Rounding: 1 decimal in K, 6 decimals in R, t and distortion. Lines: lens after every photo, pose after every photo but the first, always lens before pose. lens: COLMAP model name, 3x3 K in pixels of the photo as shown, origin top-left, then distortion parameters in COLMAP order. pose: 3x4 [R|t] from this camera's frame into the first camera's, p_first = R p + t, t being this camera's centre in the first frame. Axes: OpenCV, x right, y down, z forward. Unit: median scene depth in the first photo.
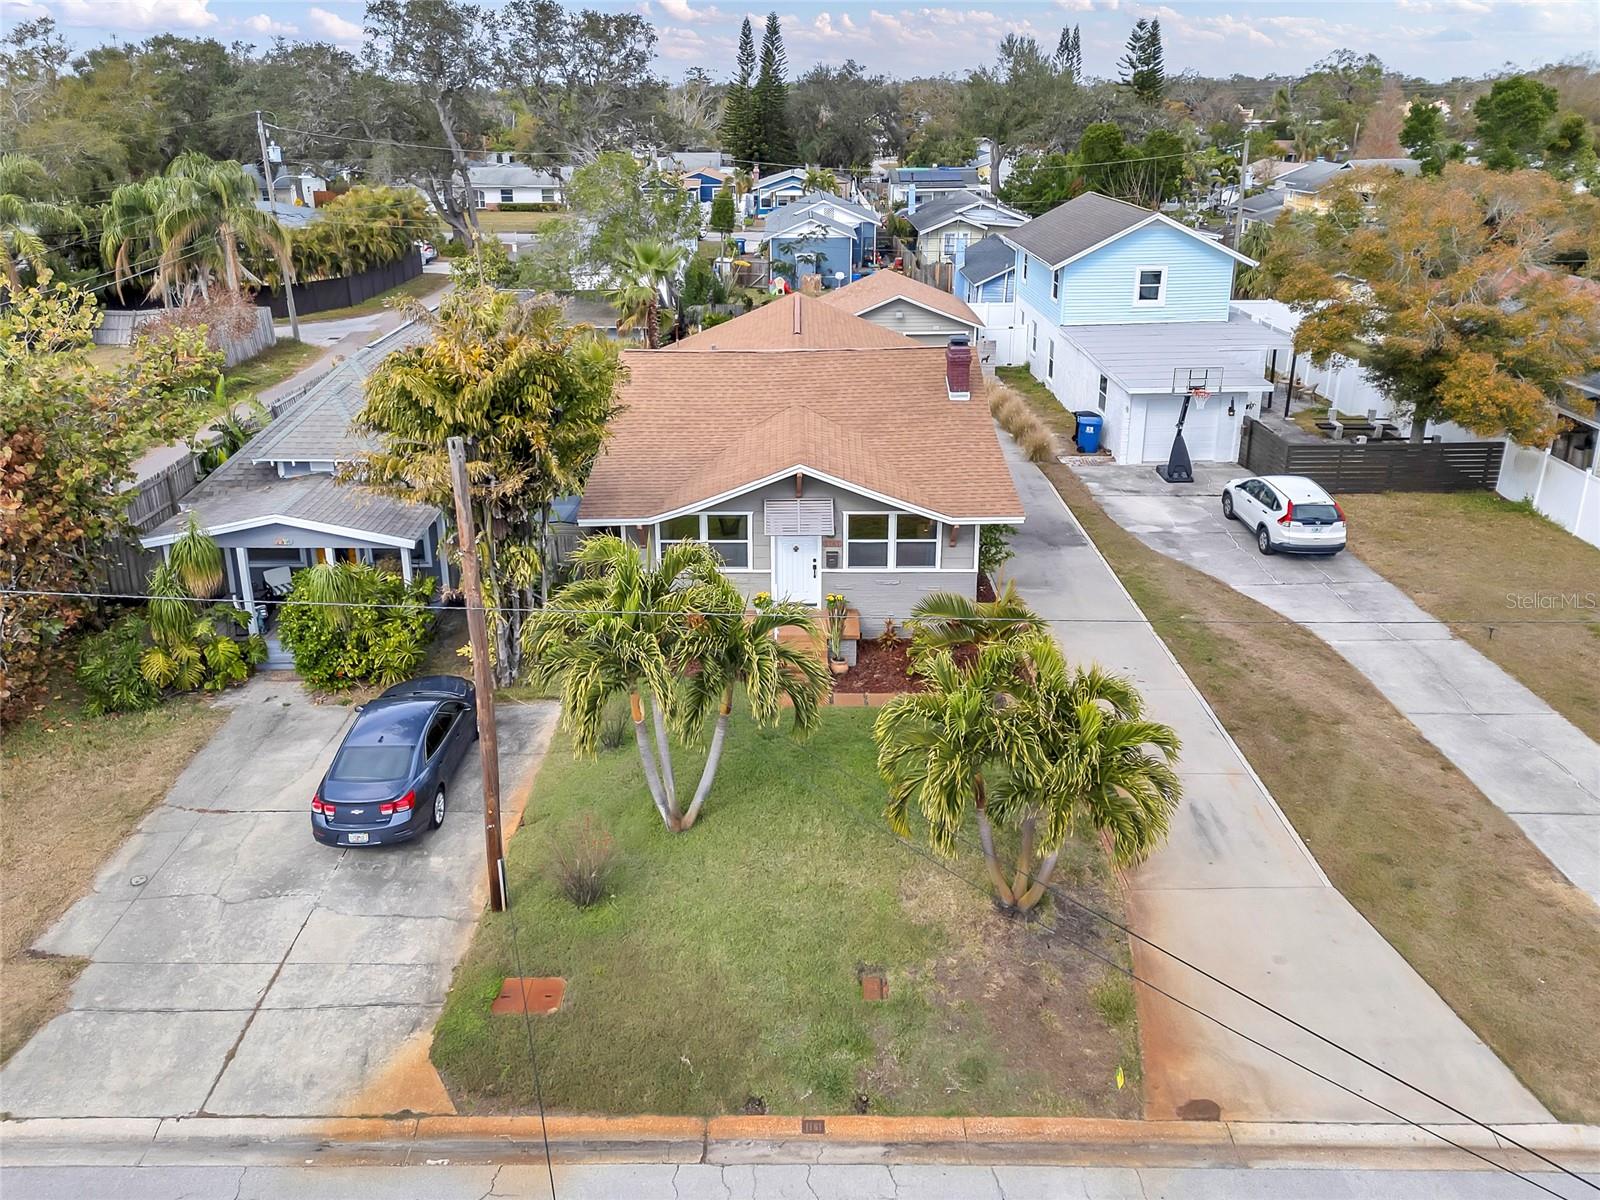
lens RADIAL K [[1146.6, 0, 730.0], [0, 1146.6, 475.4], [0, 0, 1]] dist [0.029864, -0.004585]
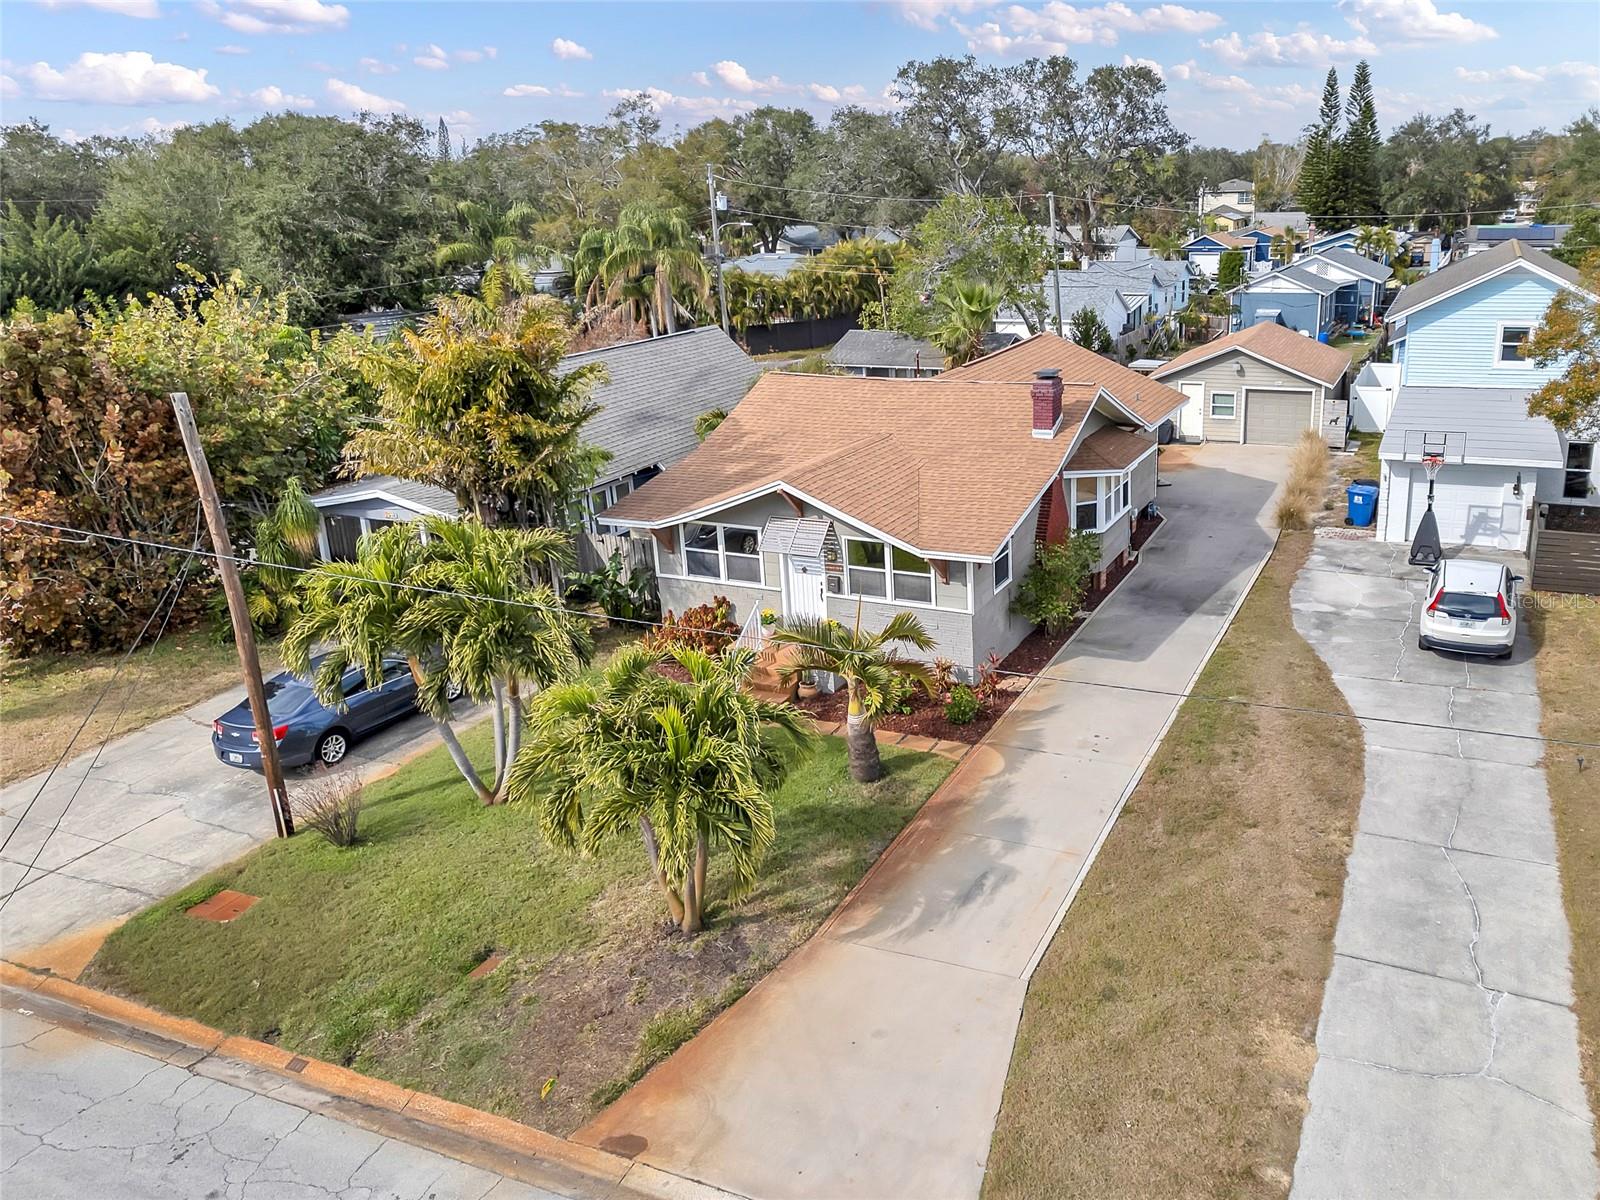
lens RADIAL K [[1157.5, 0, 1006.1], [0, 1157.5, 538.1], [0, 0, 1]] dist [0.051746, -0.022000]
pose [[0.936181, 0.091753, -0.339332, 0.558648], [-0.095160, 0.995440, 0.006624, 0.013476], [0.338393, 0.026090, 0.940643, 0.114976]]
